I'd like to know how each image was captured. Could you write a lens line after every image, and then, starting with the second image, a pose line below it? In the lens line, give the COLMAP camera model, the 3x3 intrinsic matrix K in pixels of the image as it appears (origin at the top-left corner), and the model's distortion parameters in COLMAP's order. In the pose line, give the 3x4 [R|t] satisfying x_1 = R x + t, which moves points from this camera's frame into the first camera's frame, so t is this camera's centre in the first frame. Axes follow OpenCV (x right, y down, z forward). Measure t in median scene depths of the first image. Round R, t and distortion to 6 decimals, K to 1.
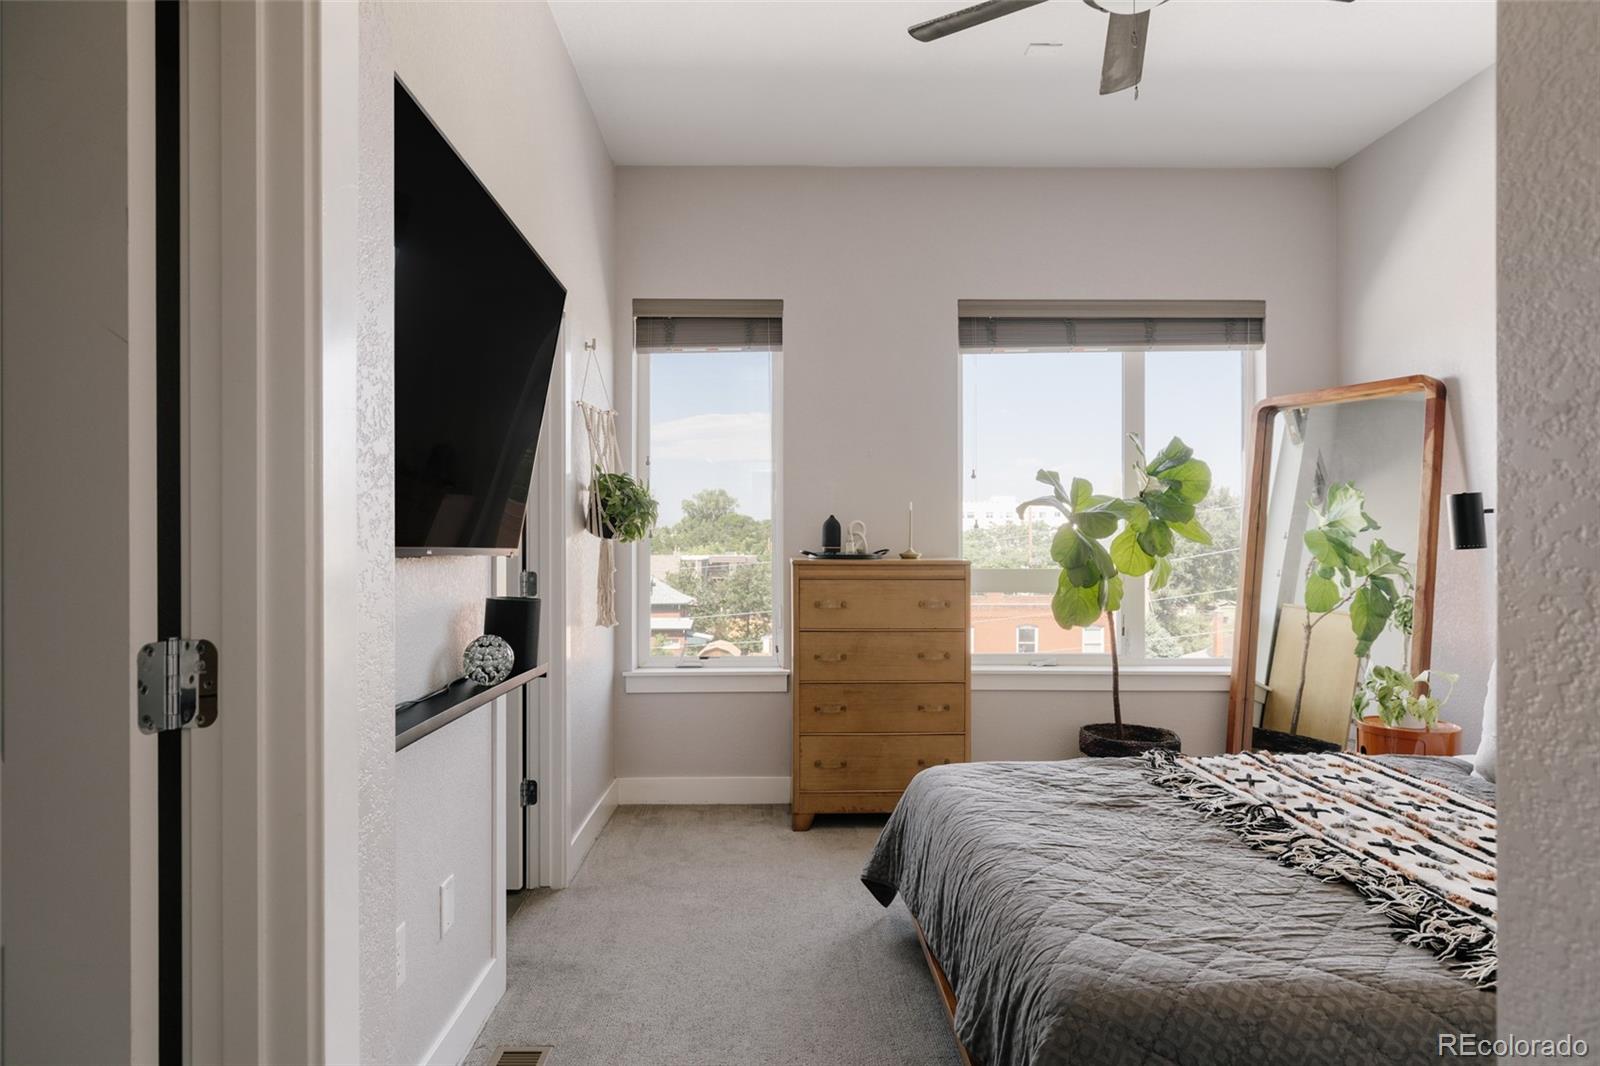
lens RADIAL K [[896.4, 0, 800.9], [0, 896.4, 541.3], [0, 0, 1]] dist [0.003575, -0.001042]
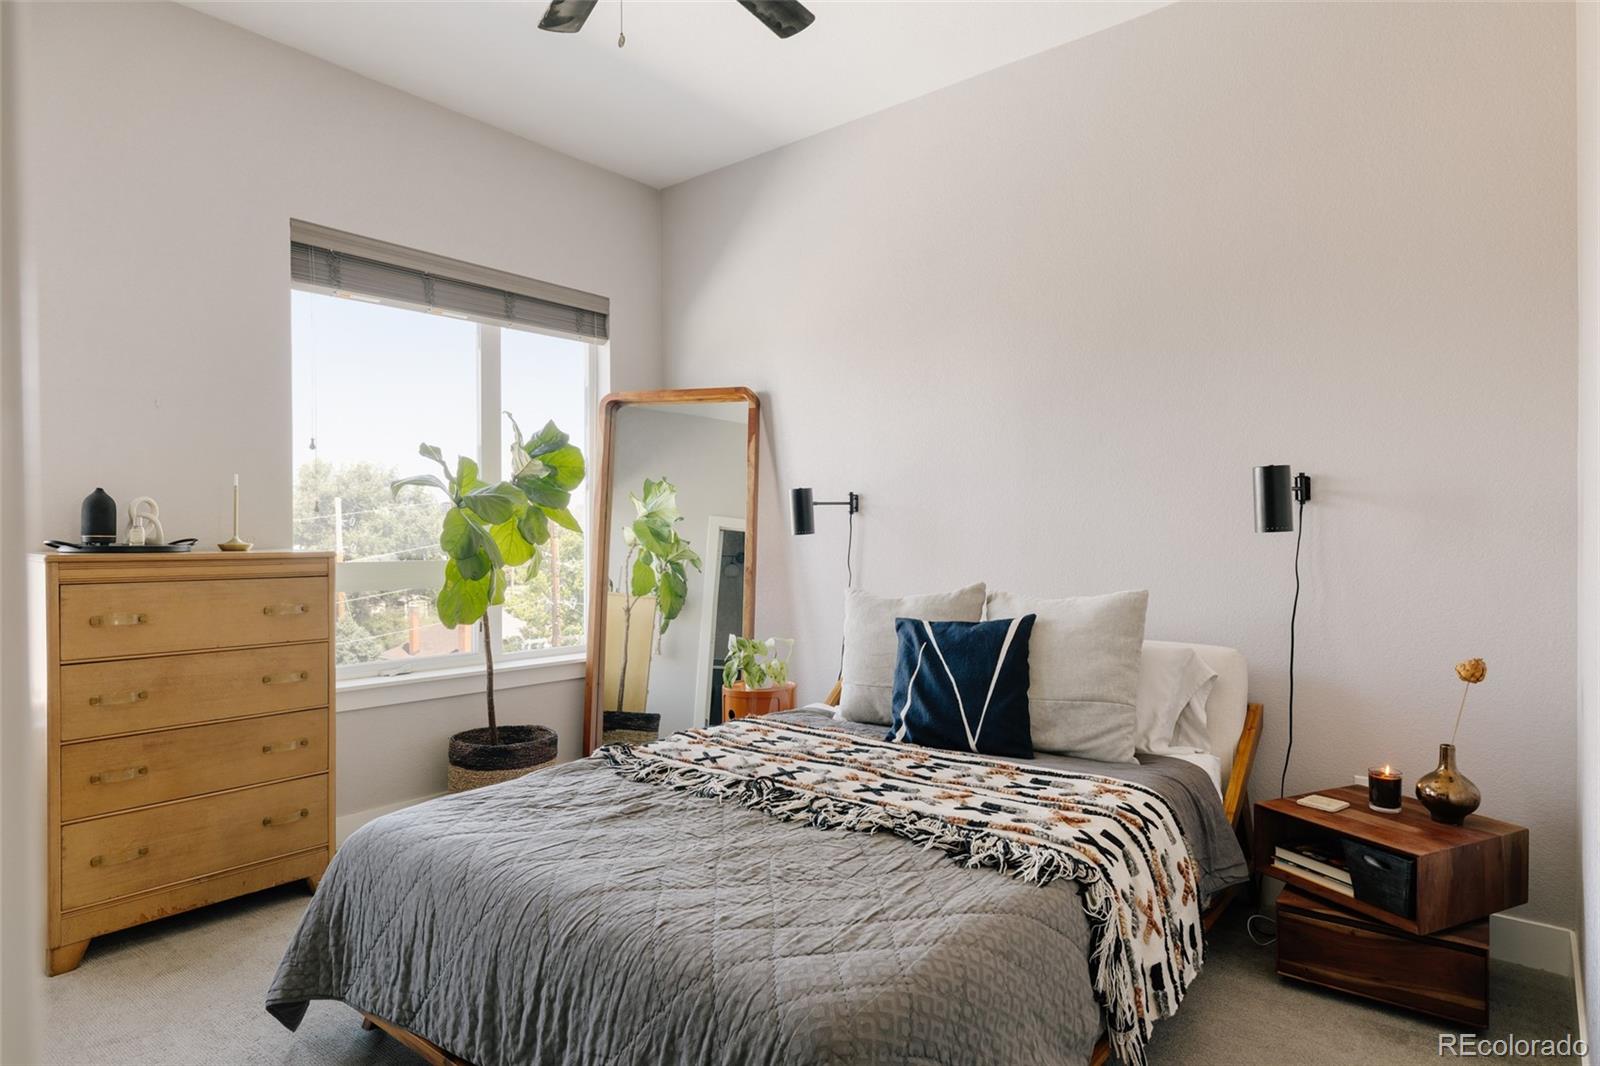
lens RADIAL K [[896.4, 0, 800.9], [0, 896.4, 541.3], [0, 0, 1]] dist [0.003575, -0.001042]
pose [[0.654432, -0.006040, 0.756097, -0.208315], [0.002846, 0.999981, 0.005525, 0.013603], [-0.756116, -0.001464, 0.654436, 0.254857]]
